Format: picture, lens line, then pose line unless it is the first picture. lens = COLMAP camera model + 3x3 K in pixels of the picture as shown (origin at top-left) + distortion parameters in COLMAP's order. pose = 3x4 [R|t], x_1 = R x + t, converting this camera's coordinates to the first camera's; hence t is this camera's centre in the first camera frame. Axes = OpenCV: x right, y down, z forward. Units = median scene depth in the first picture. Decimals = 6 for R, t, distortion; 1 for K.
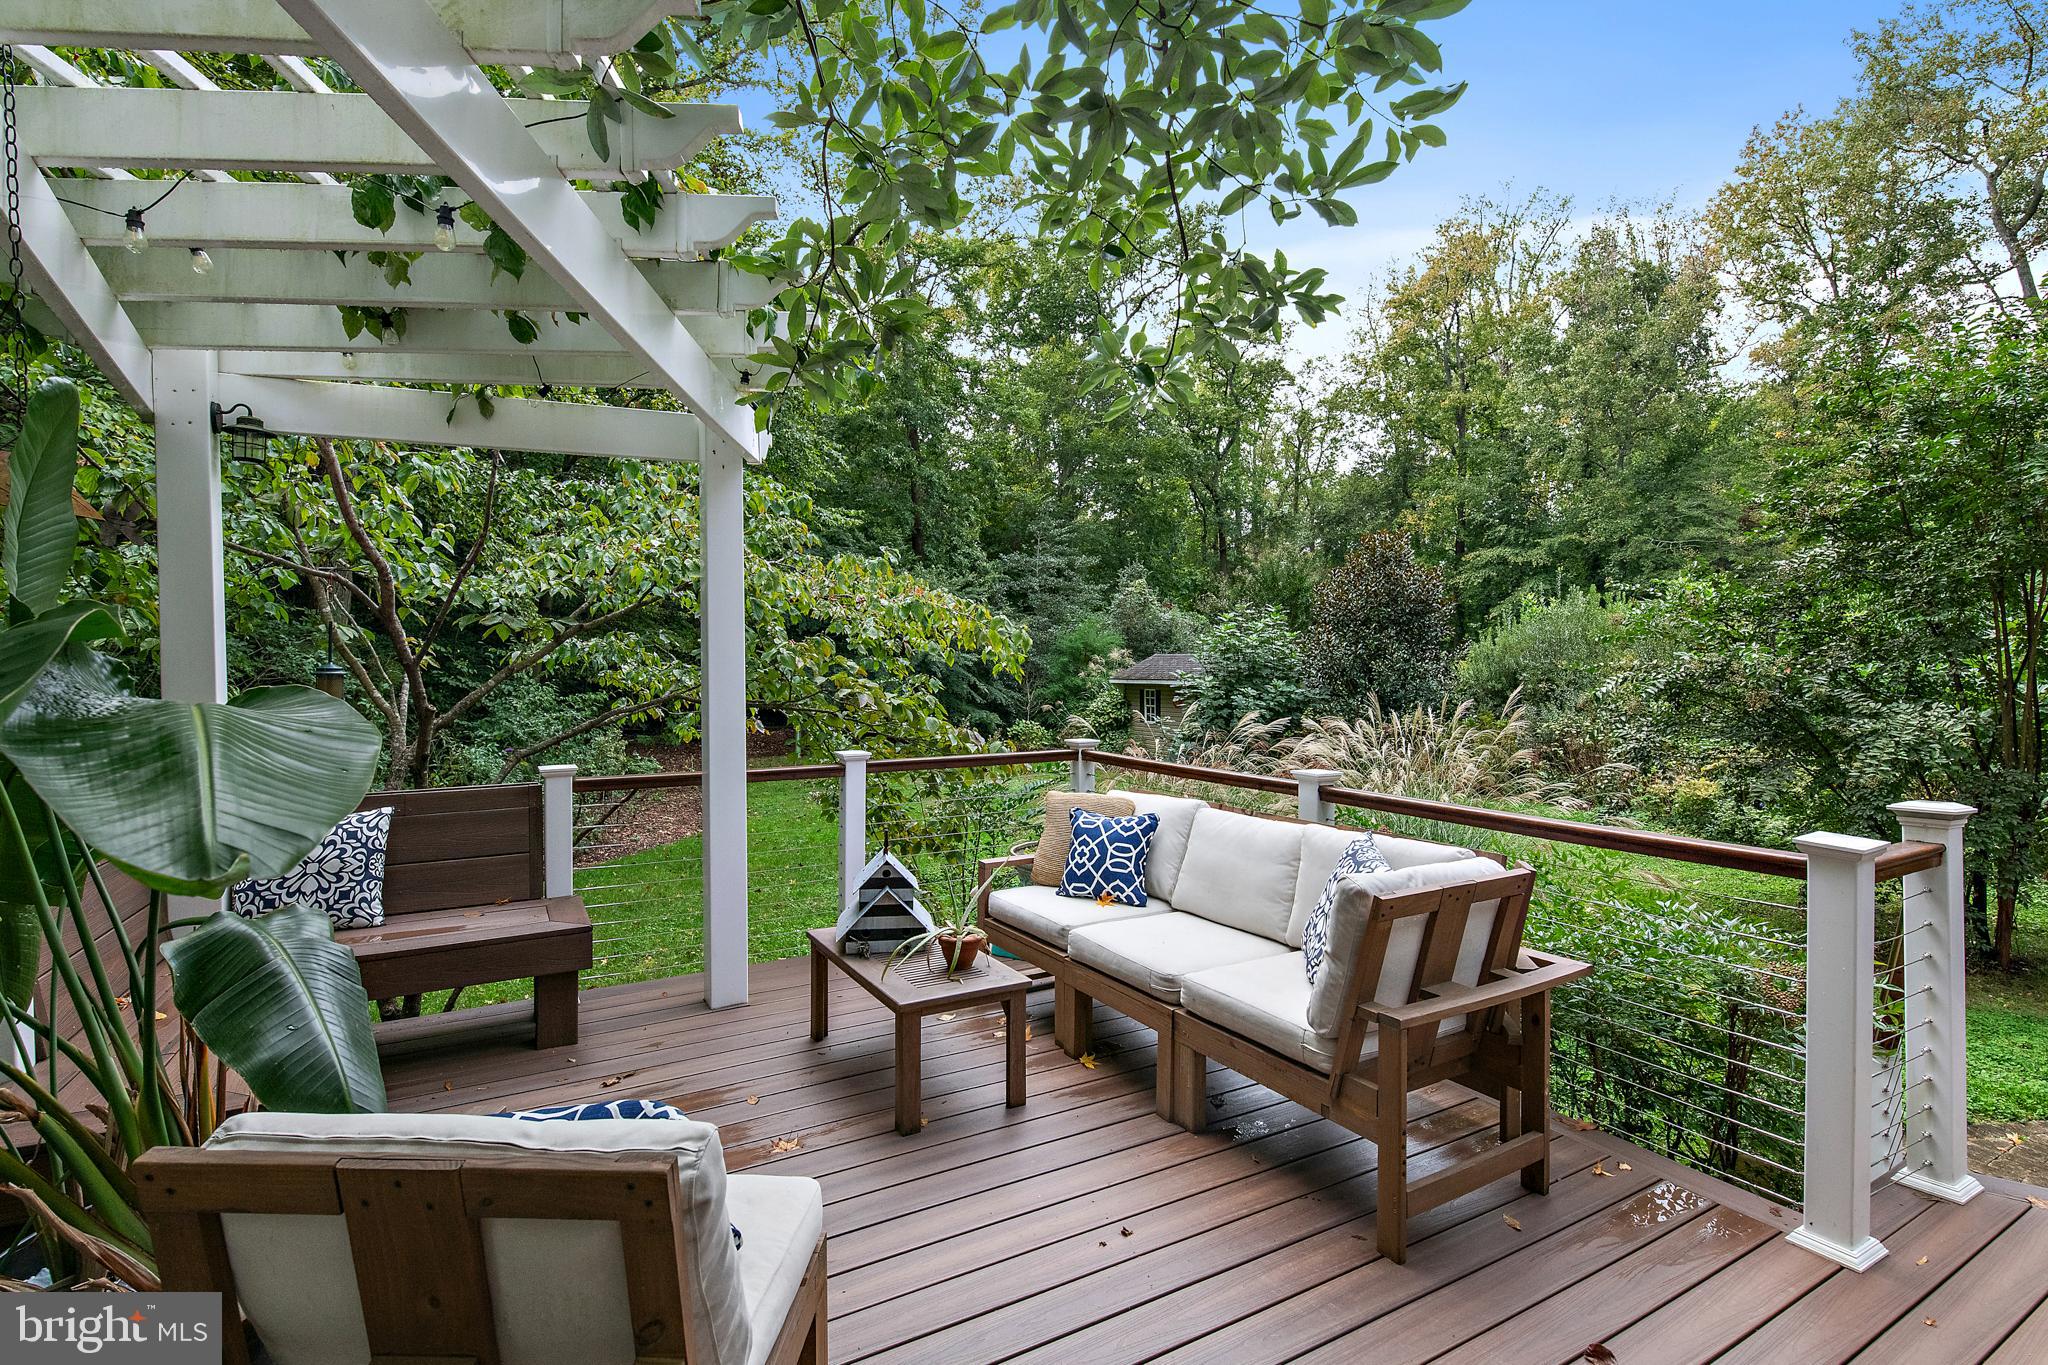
lens RADIAL K [[953.4, 0, 1021.5], [0, 953.4, 673.6], [0, 0, 1]] dist [-0.001005, -0.000173]
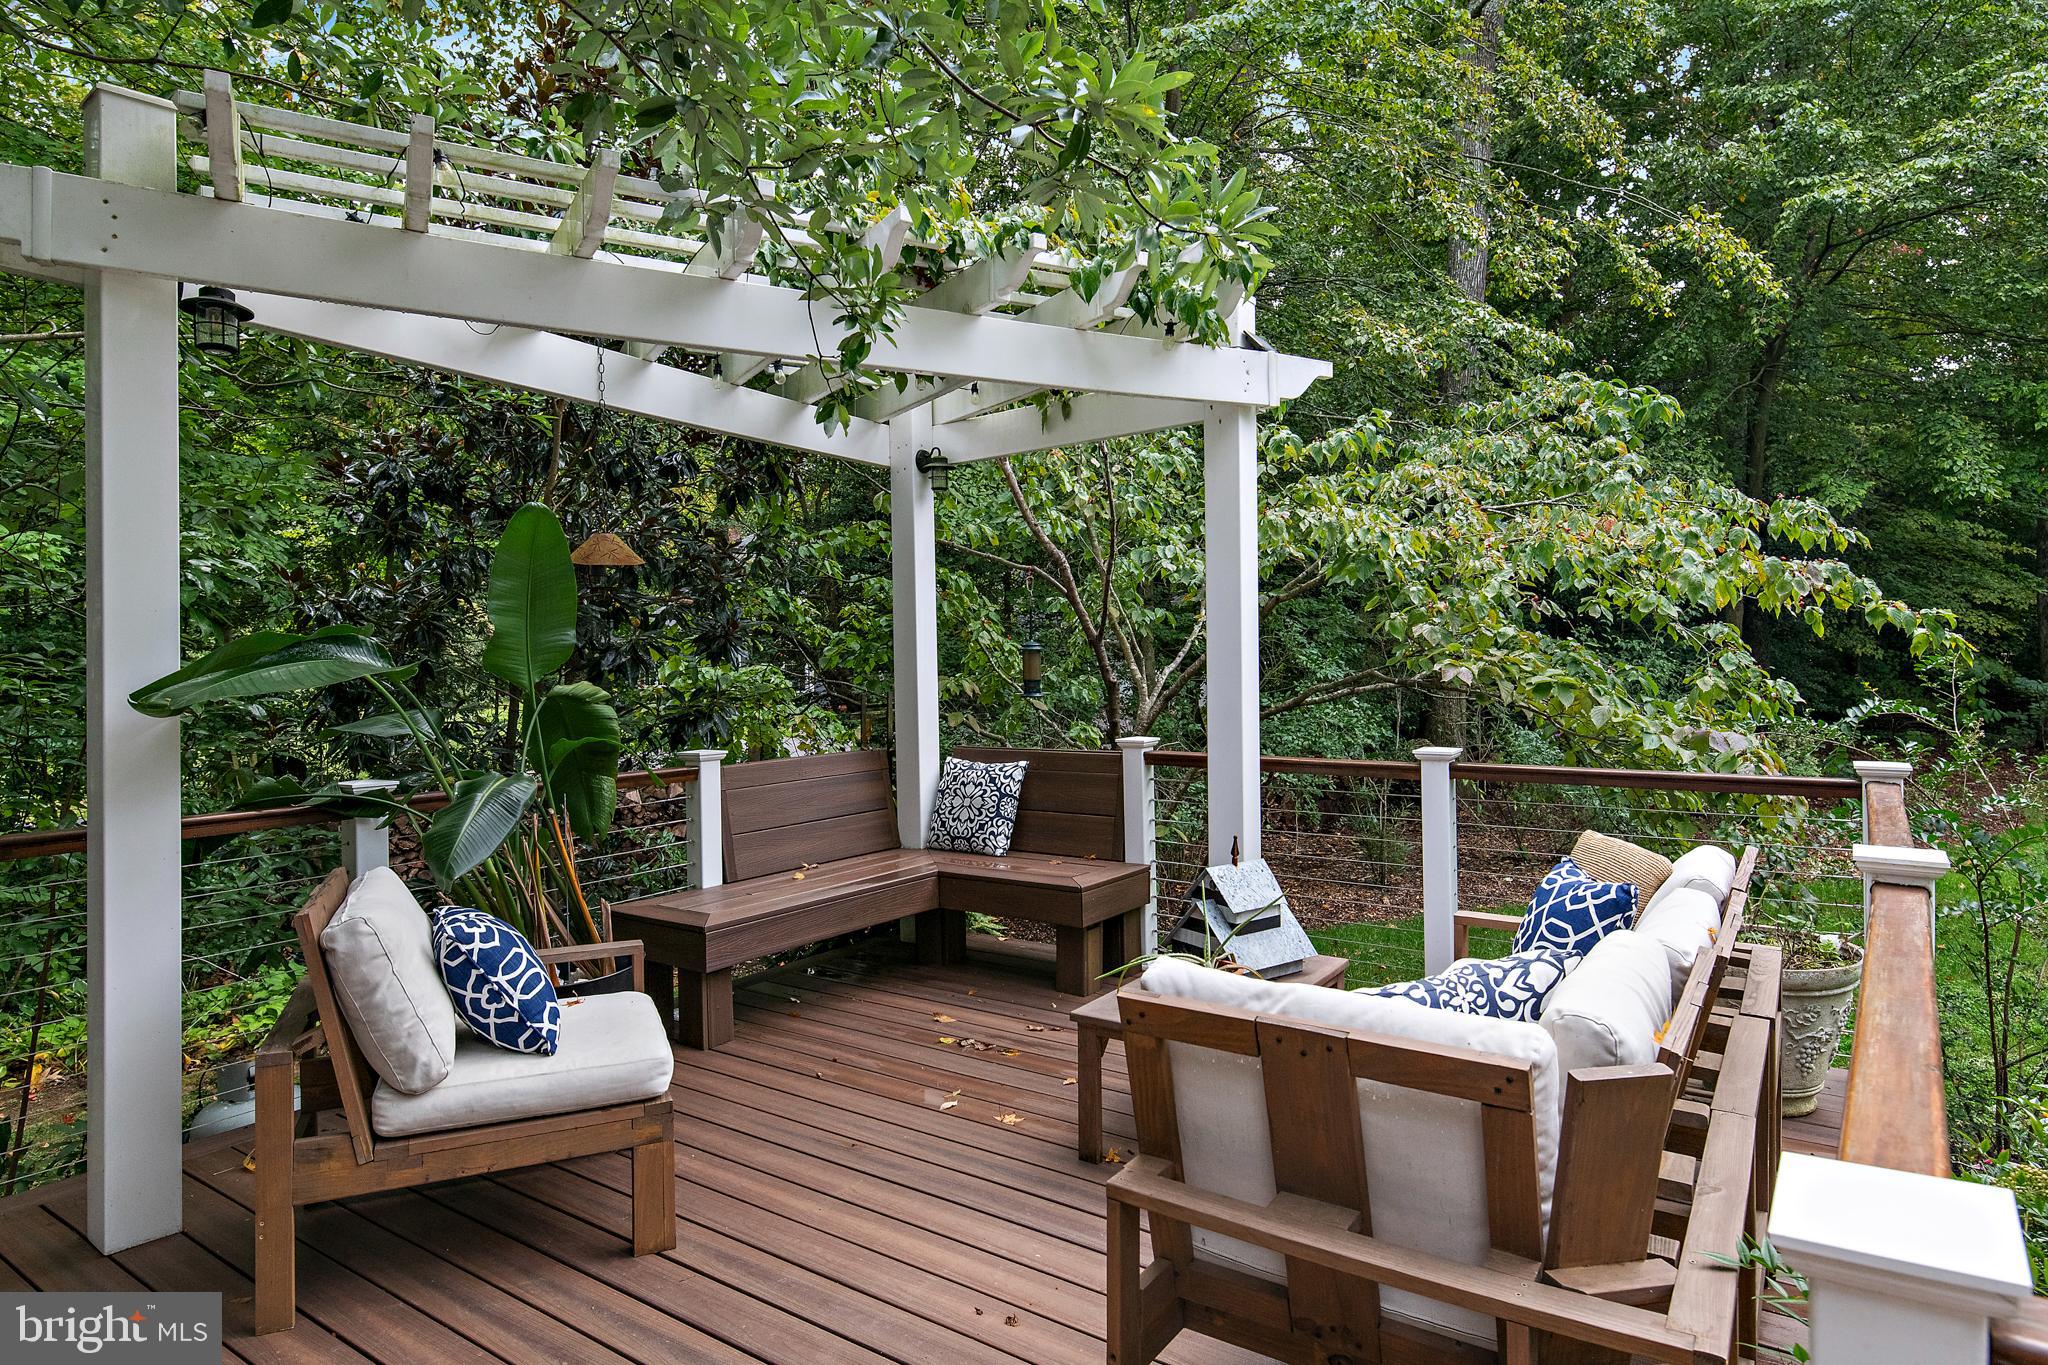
lens RADIAL K [[1175.1, 0, 1037.6], [0, 1175.1, 663.0], [0, 0, 1]] dist [0.004075, 0.000041]
pose [[0.440011, 0.009151, -0.897946, 0.636083], [0.003778, 0.999920, 0.012041, -0.000848], [0.897984, -0.008690, 0.439942, 0.350566]]
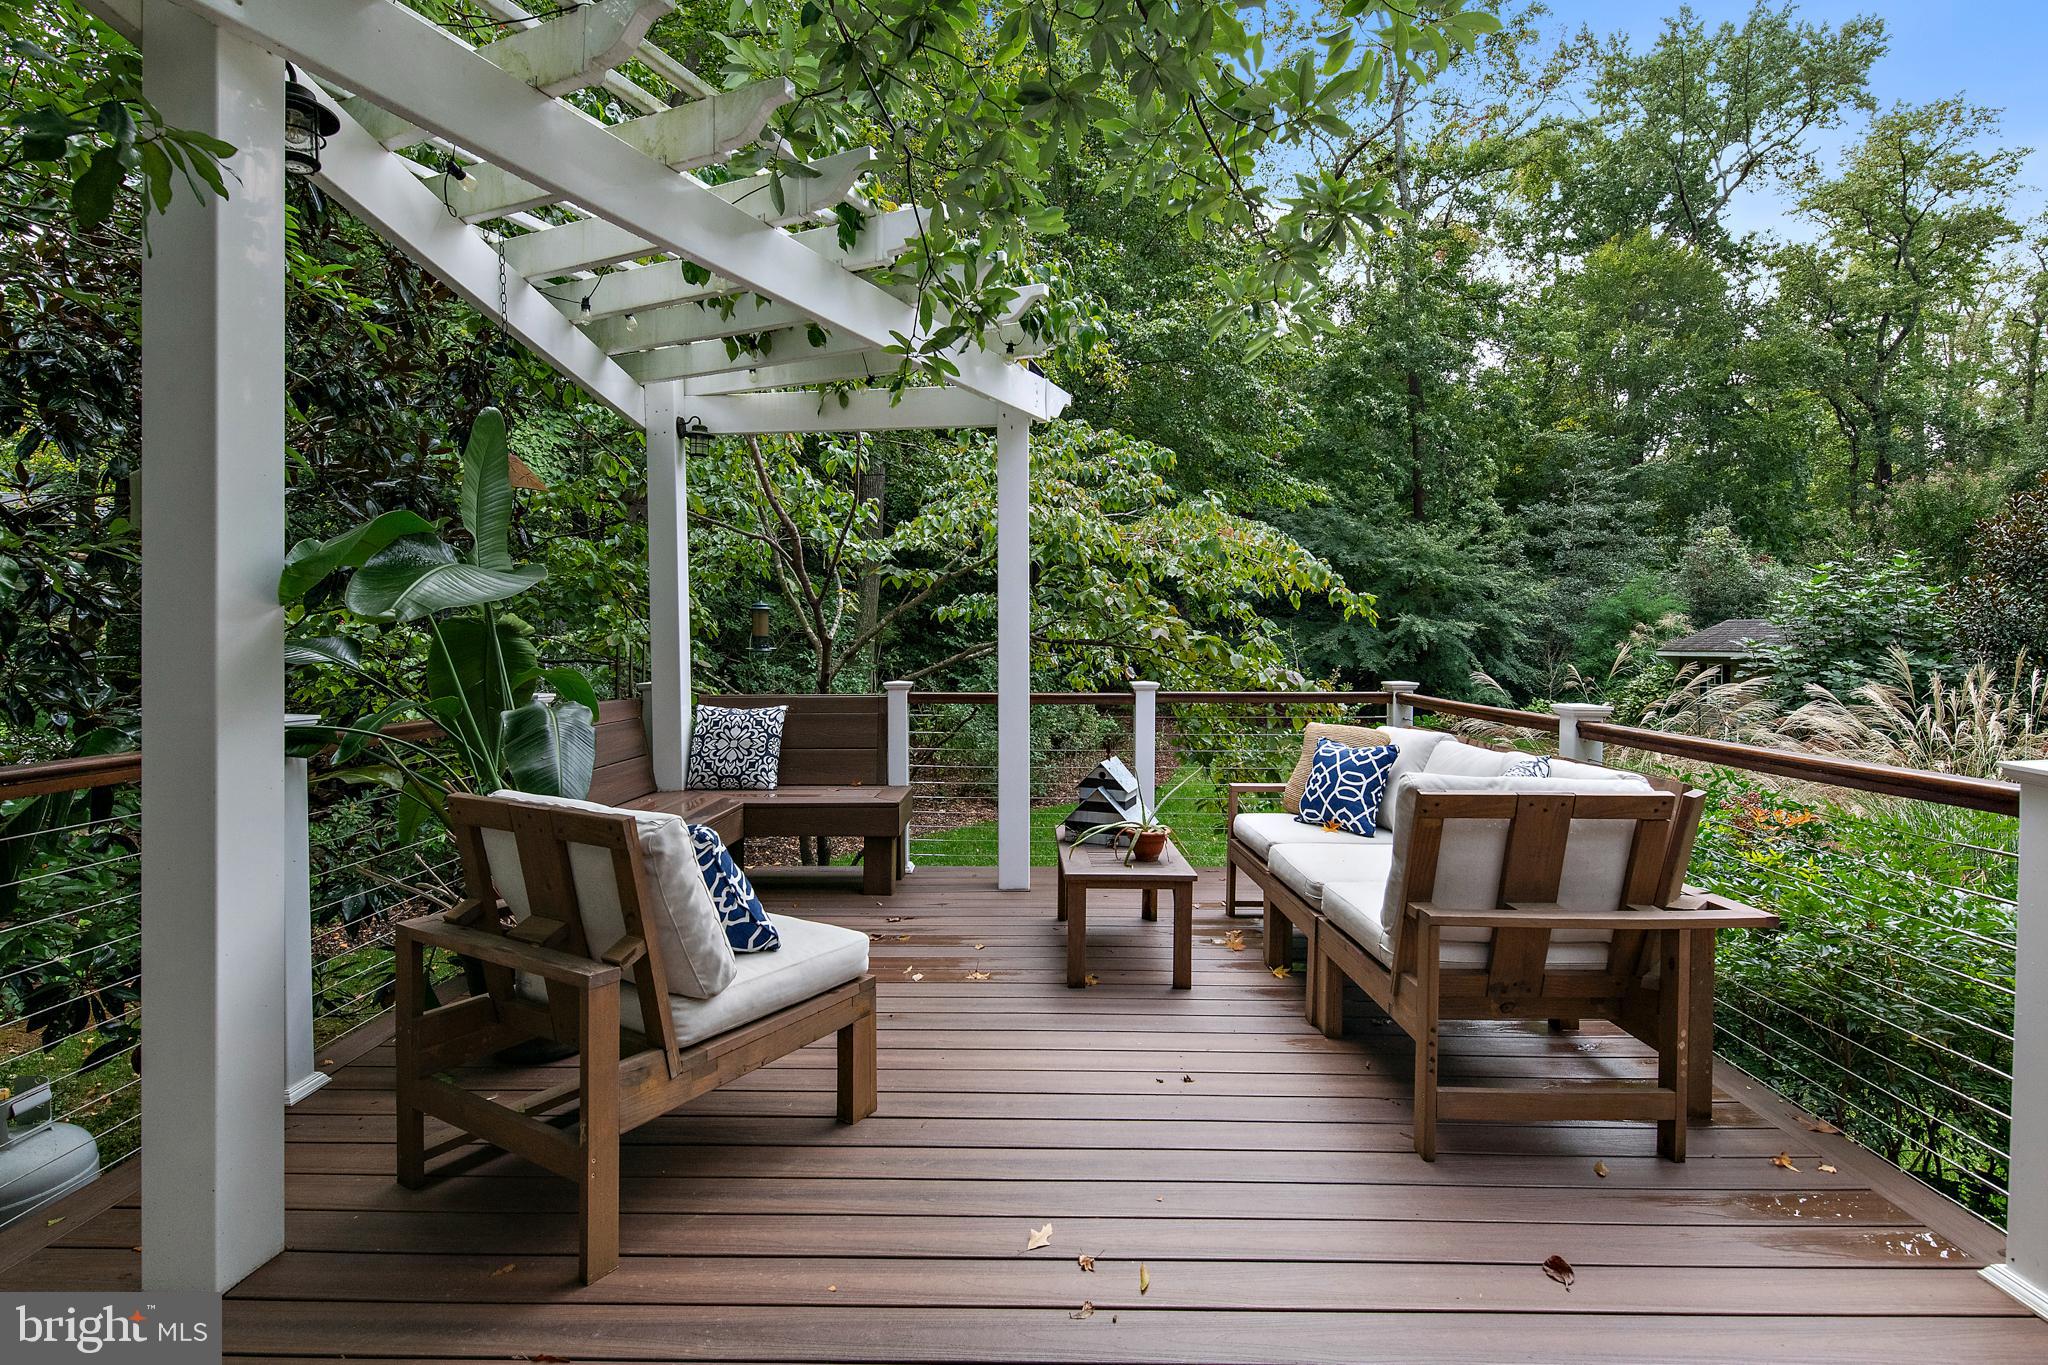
lens RADIAL K [[1000.9, 0, 1021.8], [0, 1000.9, 662.4], [0, 0, 1]] dist [0.042964, -0.033056]
pose [[0.869495, 0.015261, -0.493705, 0.313601], [-0.009633, 0.999856, 0.013942, 0.053475], [0.493847, -0.007367, 0.869517, -0.066238]]
